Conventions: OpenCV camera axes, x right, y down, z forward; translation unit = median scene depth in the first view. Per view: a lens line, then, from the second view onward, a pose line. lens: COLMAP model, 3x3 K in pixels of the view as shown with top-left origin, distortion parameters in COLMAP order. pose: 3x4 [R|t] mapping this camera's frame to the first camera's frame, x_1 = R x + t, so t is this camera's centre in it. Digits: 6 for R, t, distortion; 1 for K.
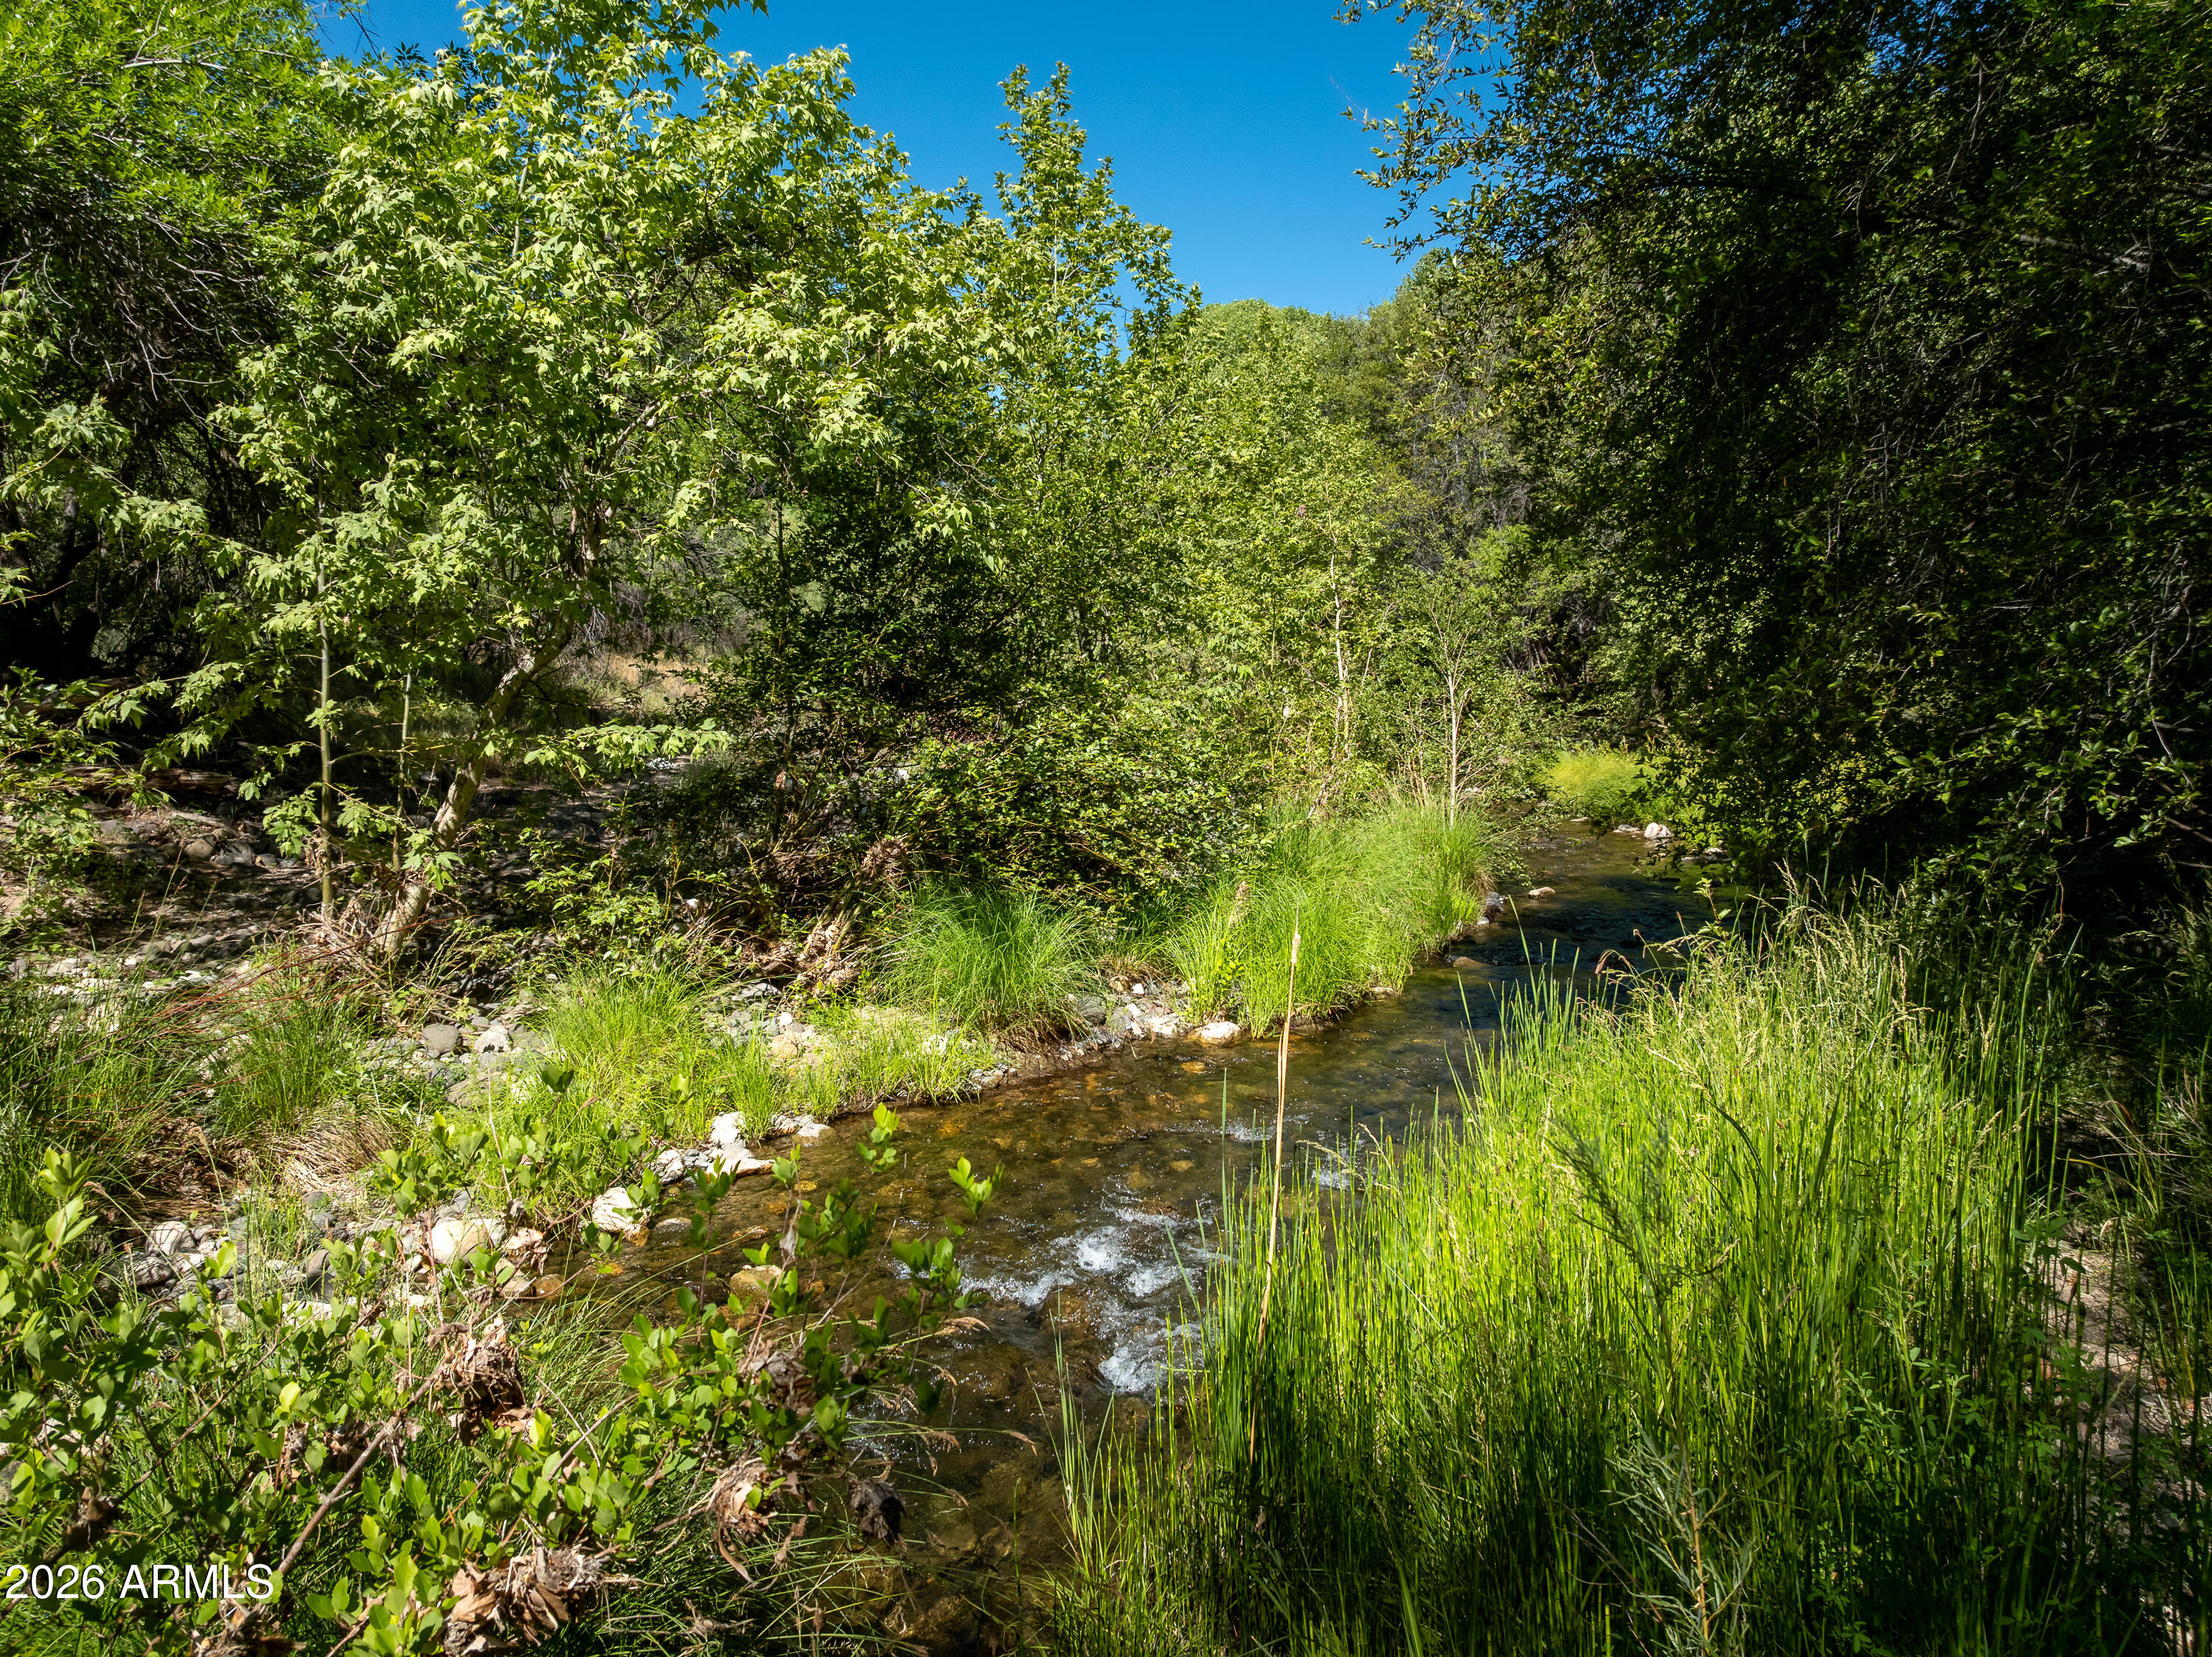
lens RADIAL K [[1563.8, 0, 1105.2], [0, 1563.8, 827.3], [0, 0, 1]] dist [-0.038107, 0.003231]
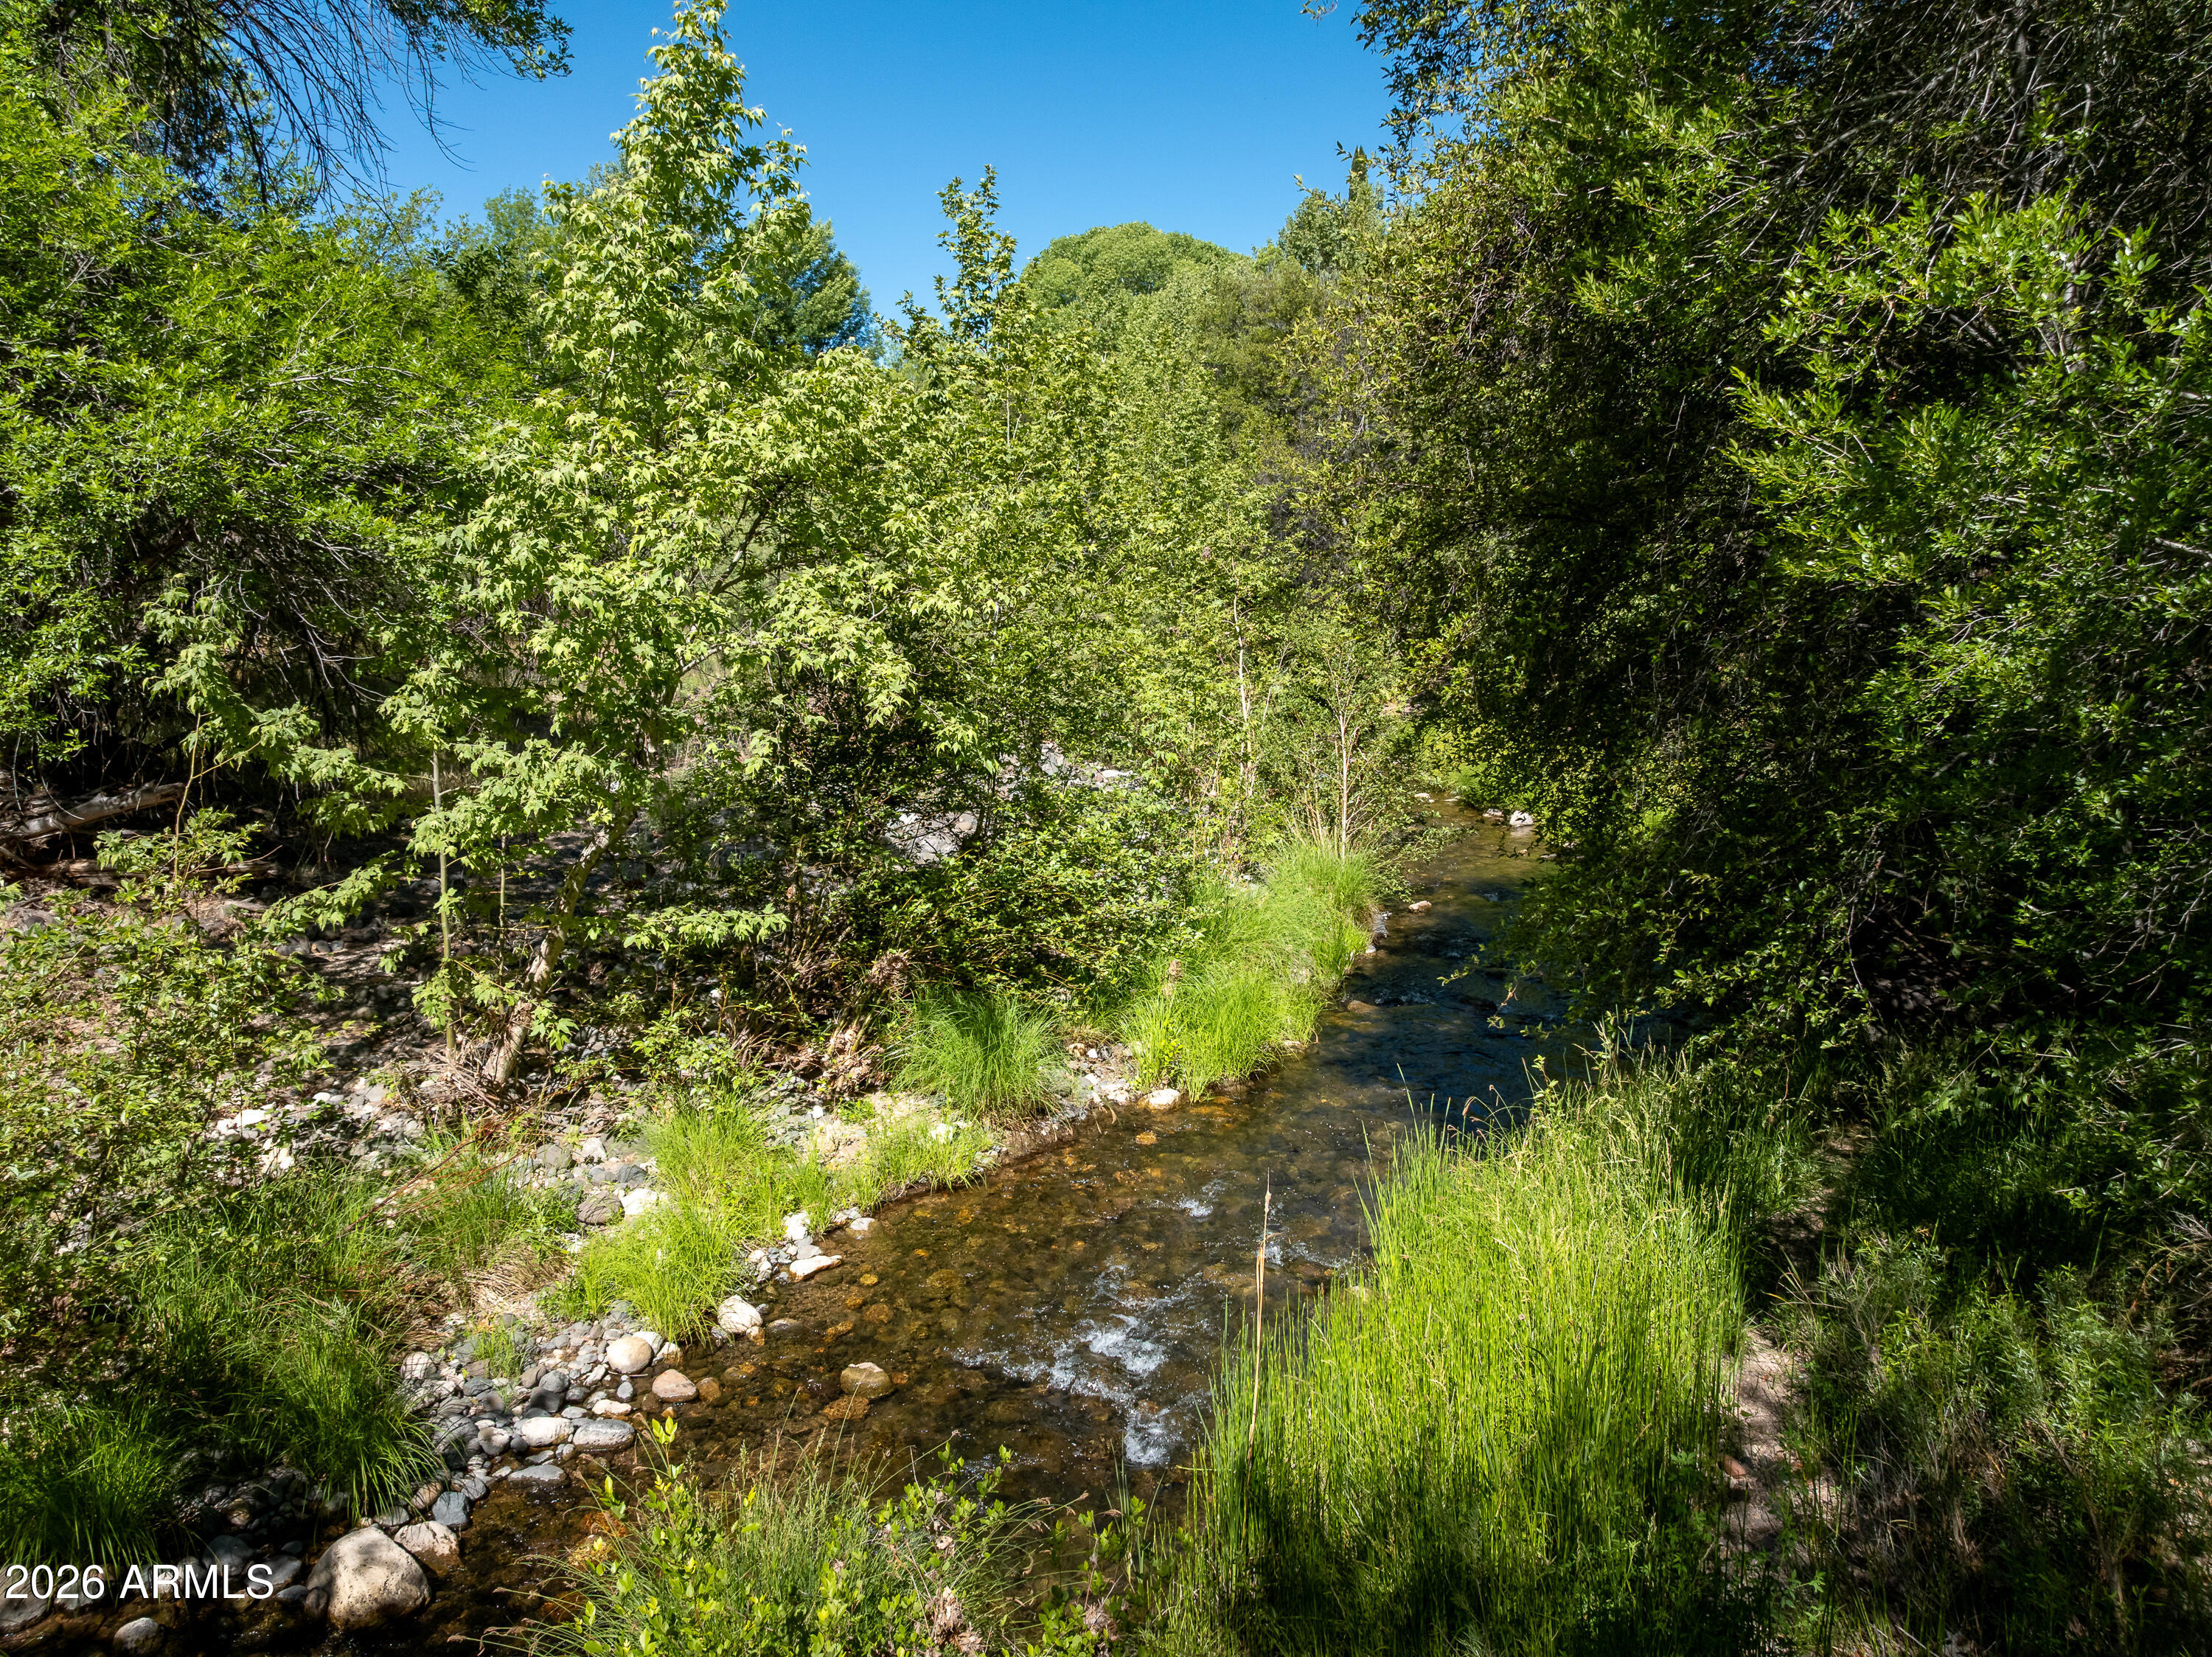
lens RADIAL K [[1563.8, 0, 1105.8], [0, 1563.8, 830.8], [0, 0, 1]] dist [-0.038107, 0.003231]
pose [[0.996972, -0.015979, 0.076102, -0.066599], [0.010426, 0.997291, 0.072816, -0.180290], [-0.077060, -0.071802, 0.994438, -0.217614]]
